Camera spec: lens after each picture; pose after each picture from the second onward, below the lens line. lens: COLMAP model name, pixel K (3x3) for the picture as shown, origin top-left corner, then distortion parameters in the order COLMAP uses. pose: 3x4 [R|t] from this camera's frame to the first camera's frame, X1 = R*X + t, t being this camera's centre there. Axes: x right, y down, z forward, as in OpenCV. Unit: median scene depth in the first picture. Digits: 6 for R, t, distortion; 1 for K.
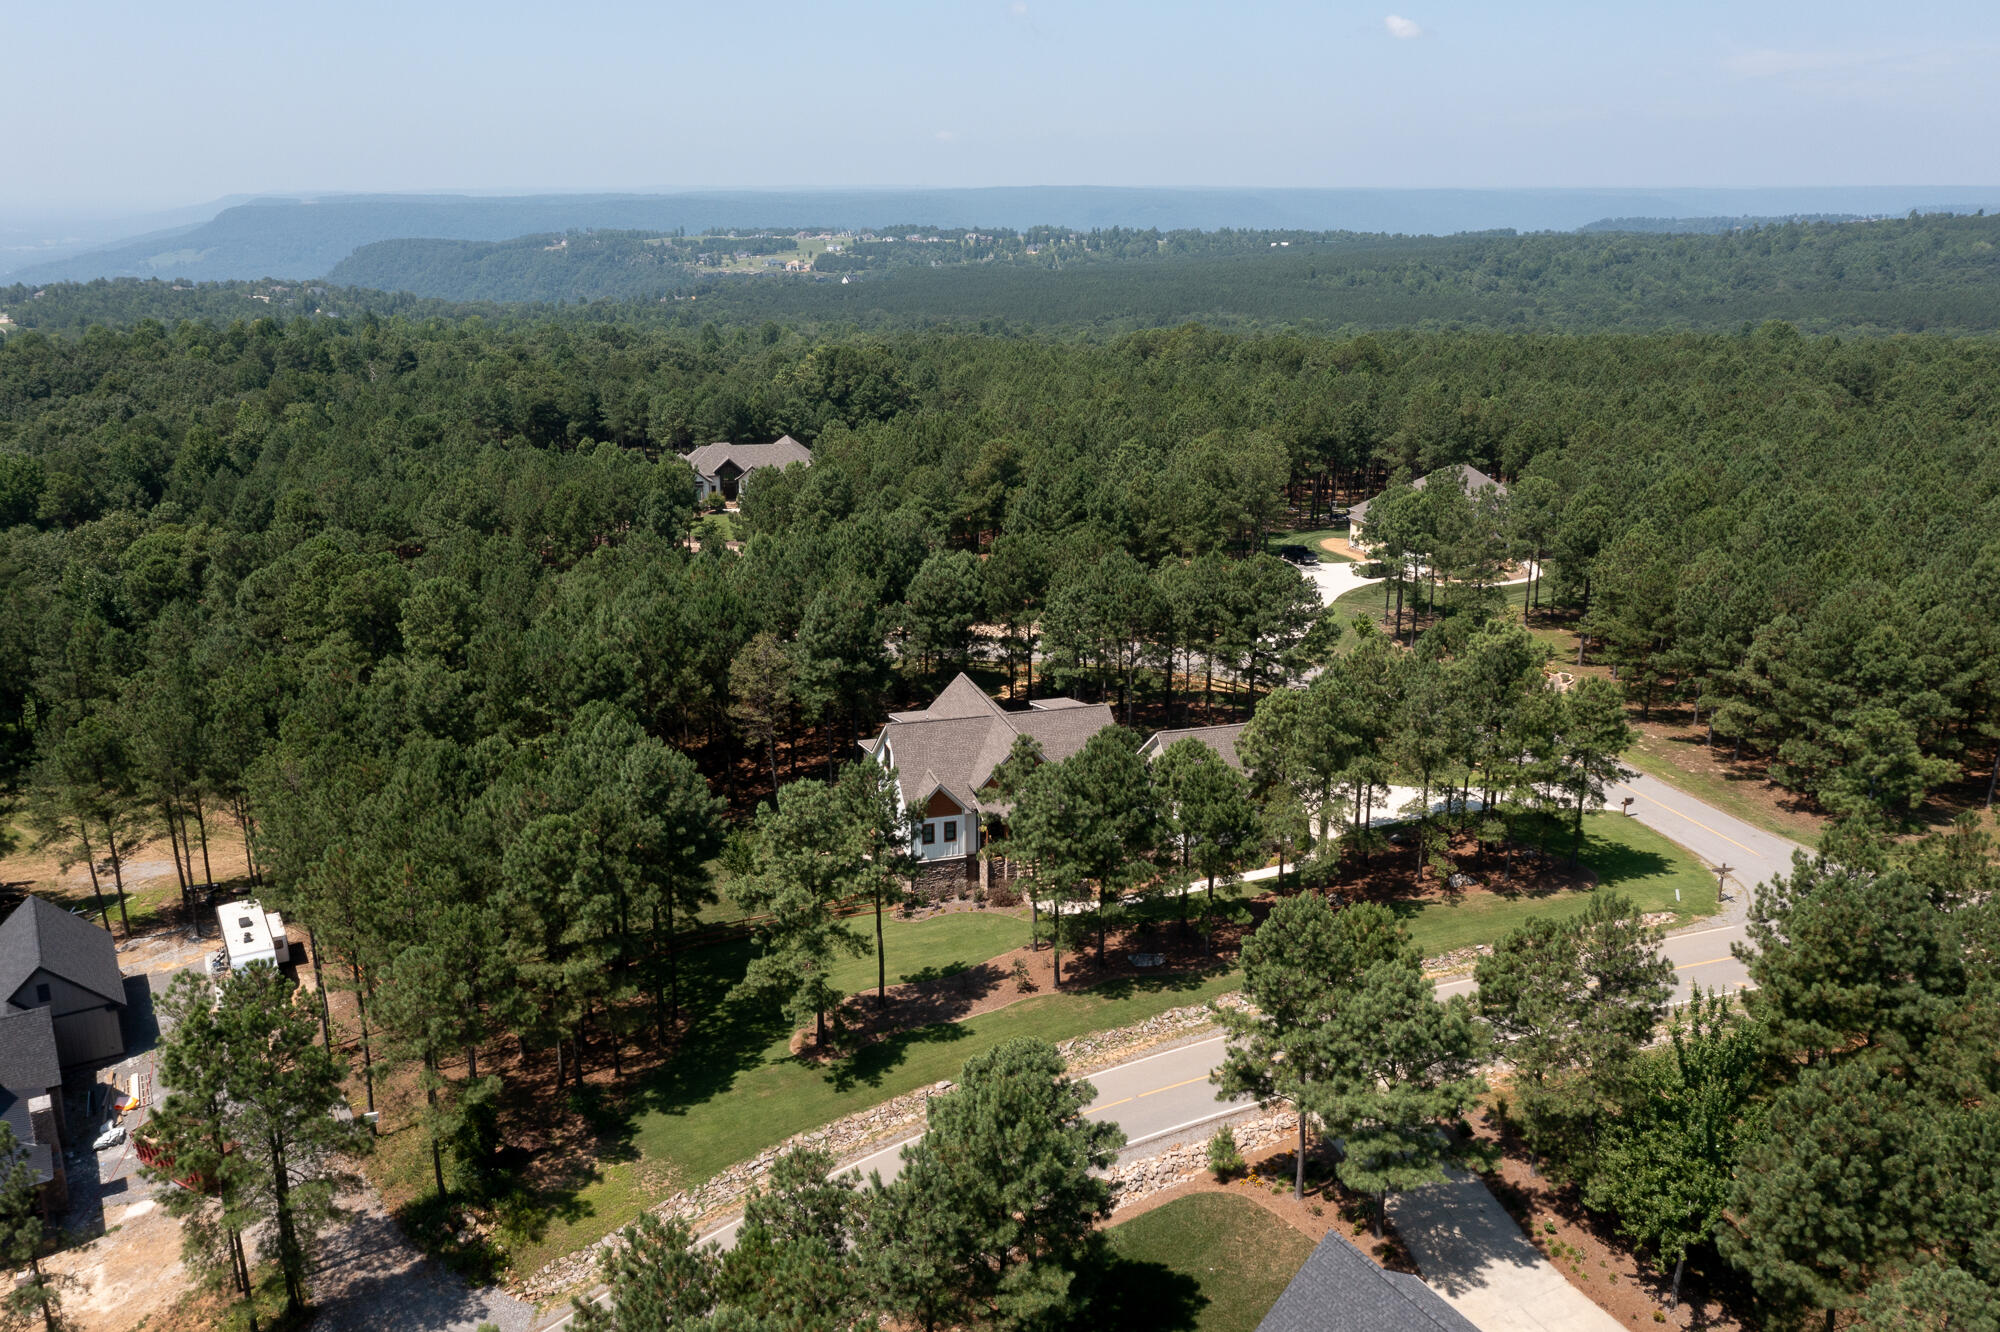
lens RADIAL K [[1672.8, 0, 1000.0], [0, 1672.8, 666.0], [0, 0, 1]] dist [0.001188, 0.026018]
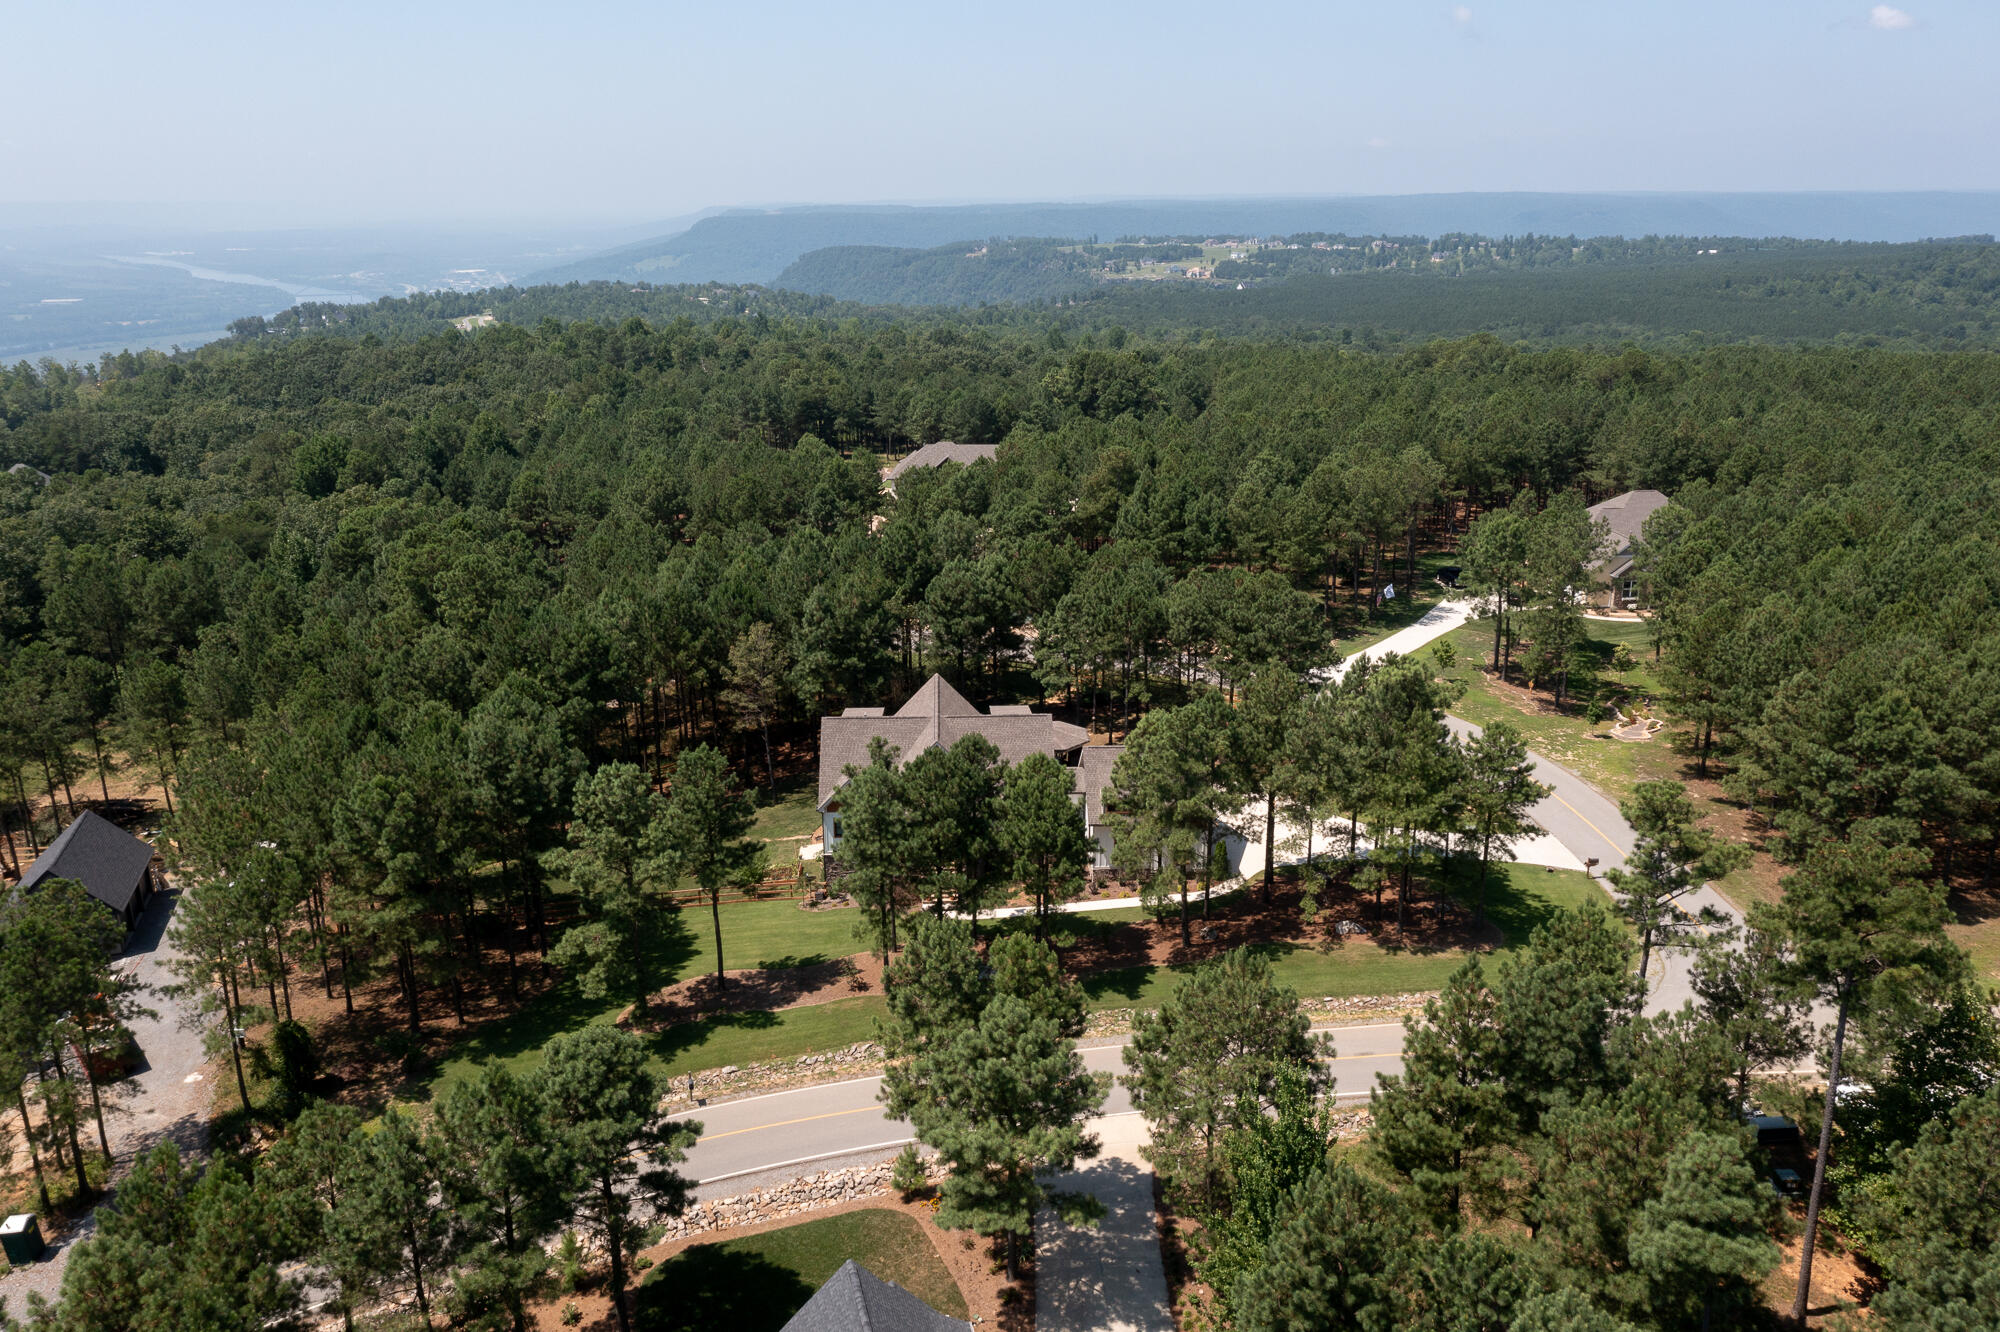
lens RADIAL K [[1633.2, 0, 1000.0], [0, 1633.2, 666.0], [0, 0, 1]] dist [0.005030, 0.010507]
pose [[0.965631, 0.065918, -0.251420, 0.040890], [-0.065544, 0.997801, 0.009868, -0.001996], [0.251518, 0.006950, 0.967828, 0.007873]]
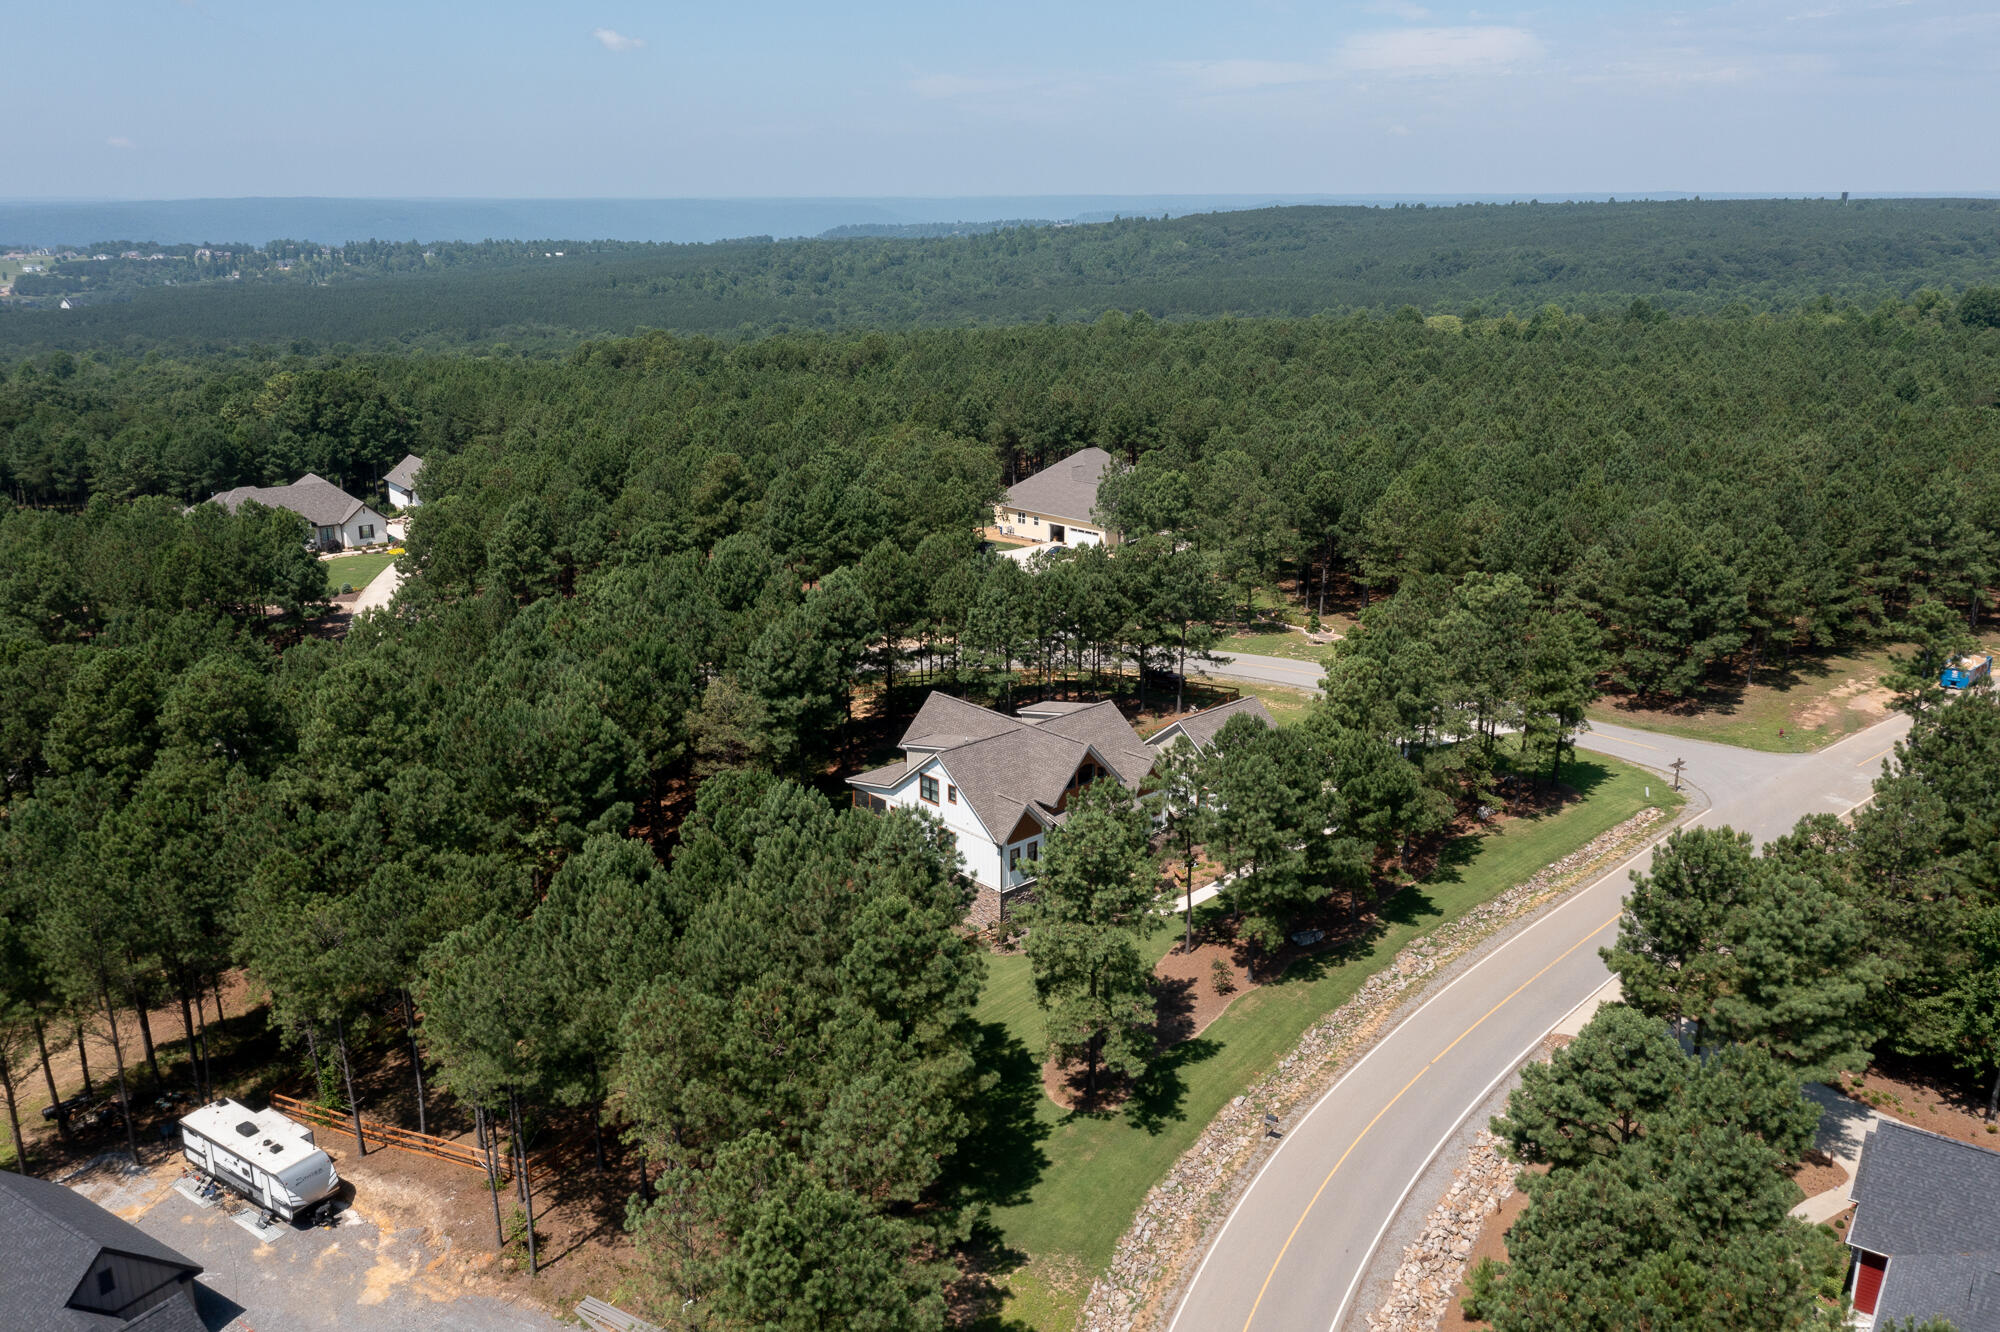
lens RADIAL K [[1633.2, 0, 1000.0], [0, 1633.2, 666.0], [0, 0, 1]] dist [0.005030, 0.010507]
pose [[0.894646, -0.128480, 0.427904, -0.060331], [0.128558, 0.991282, 0.028853, -0.005020], [-0.427881, 0.029198, 0.903363, 0.022549]]
